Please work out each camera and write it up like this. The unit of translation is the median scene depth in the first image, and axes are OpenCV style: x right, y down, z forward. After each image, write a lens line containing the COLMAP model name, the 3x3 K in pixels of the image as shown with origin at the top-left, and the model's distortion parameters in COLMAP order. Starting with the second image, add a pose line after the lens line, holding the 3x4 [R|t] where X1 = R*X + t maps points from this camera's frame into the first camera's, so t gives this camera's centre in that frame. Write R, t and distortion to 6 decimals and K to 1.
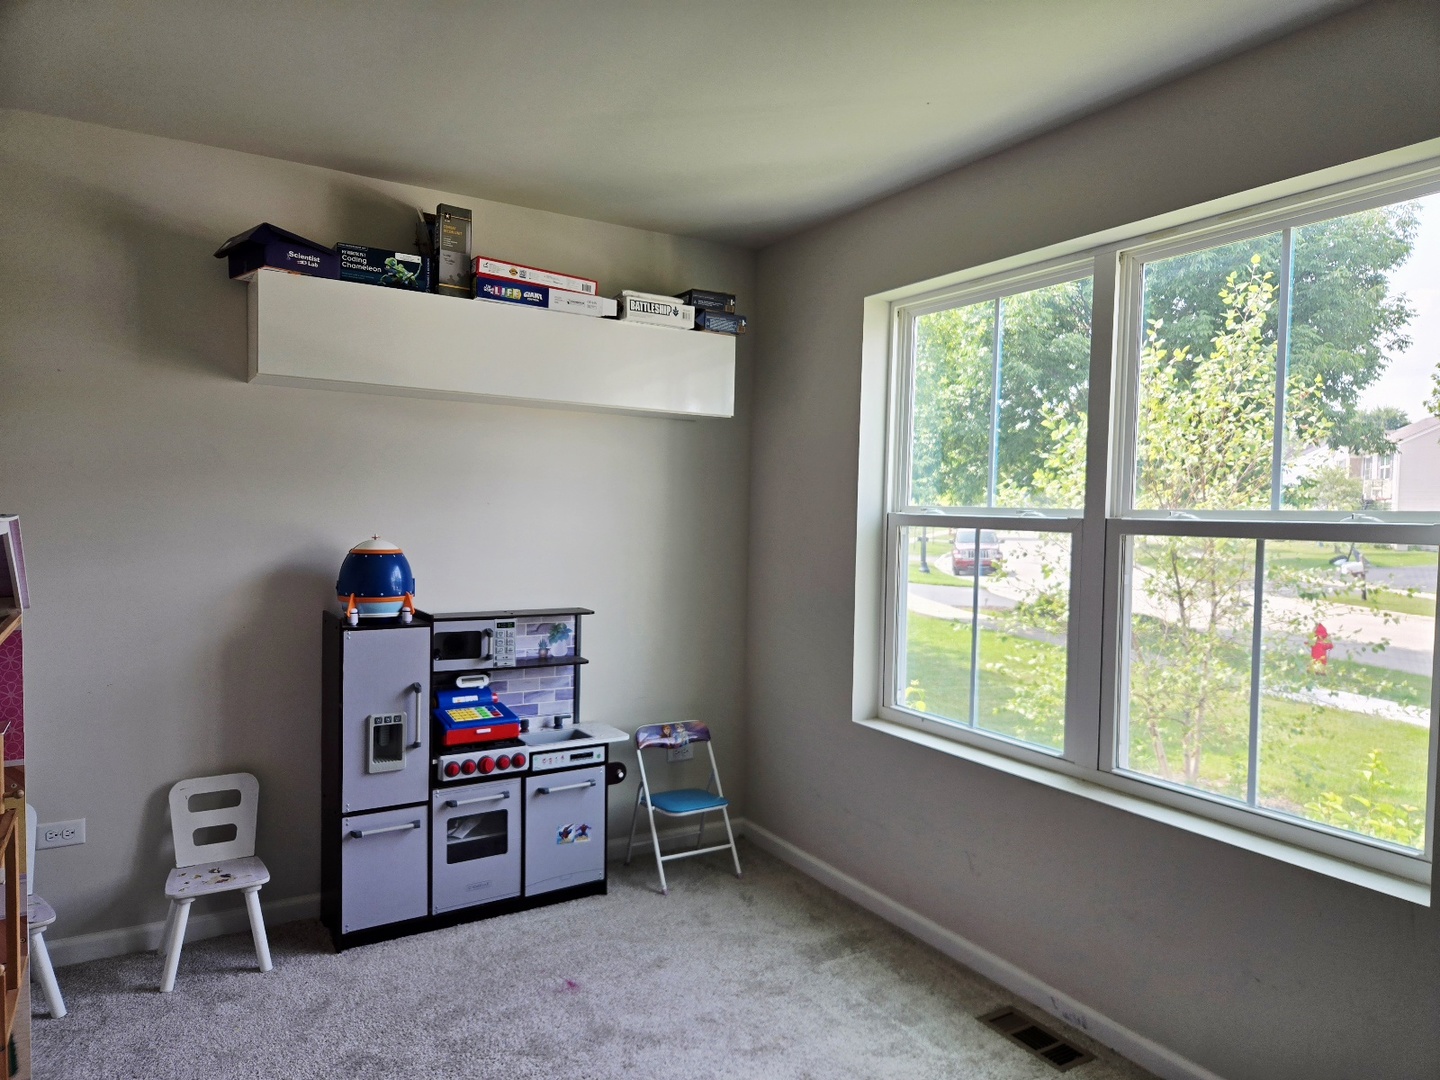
lens RADIAL K [[963.7, 0, 732.1], [0, 963.7, 535.7], [0, 0, 1]] dist [0.043892, -0.044918]
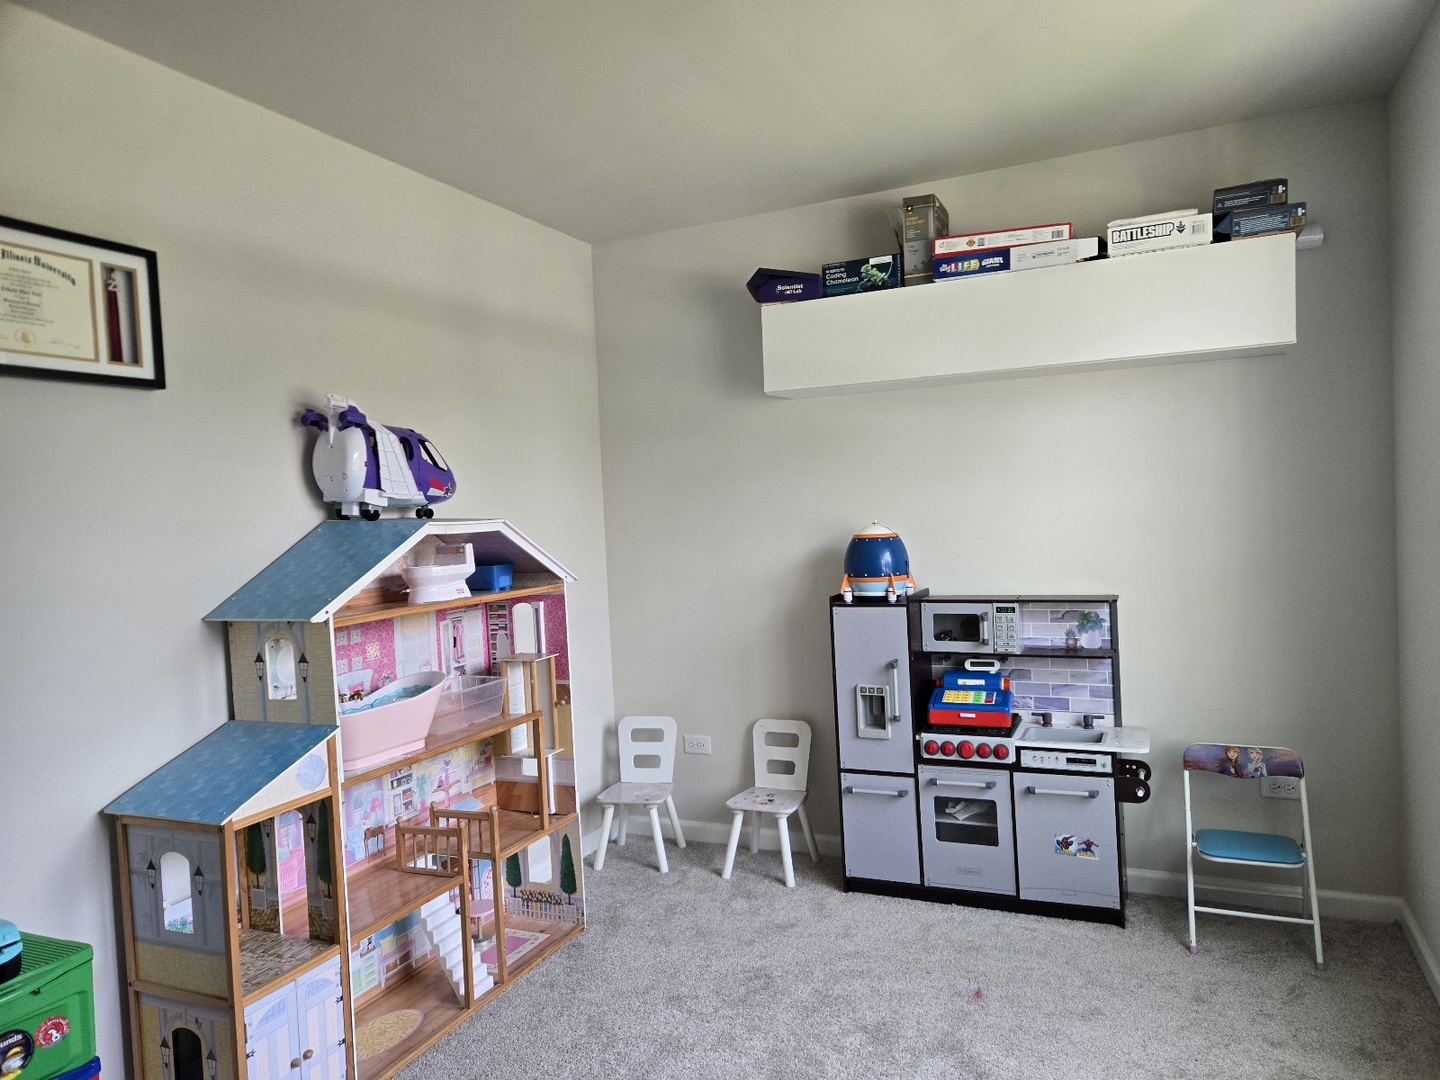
lens RADIAL K [[963.7, 0, 724.3], [0, 963.7, 528.5], [0, 0, 1]] dist [0.043892, -0.044918]
pose [[0.546556, -0.027613, -0.836967, 0.440117], [0.036838, 0.999282, -0.008912, 0.011116], [0.836612, -0.025962, 0.547181, 0.259564]]
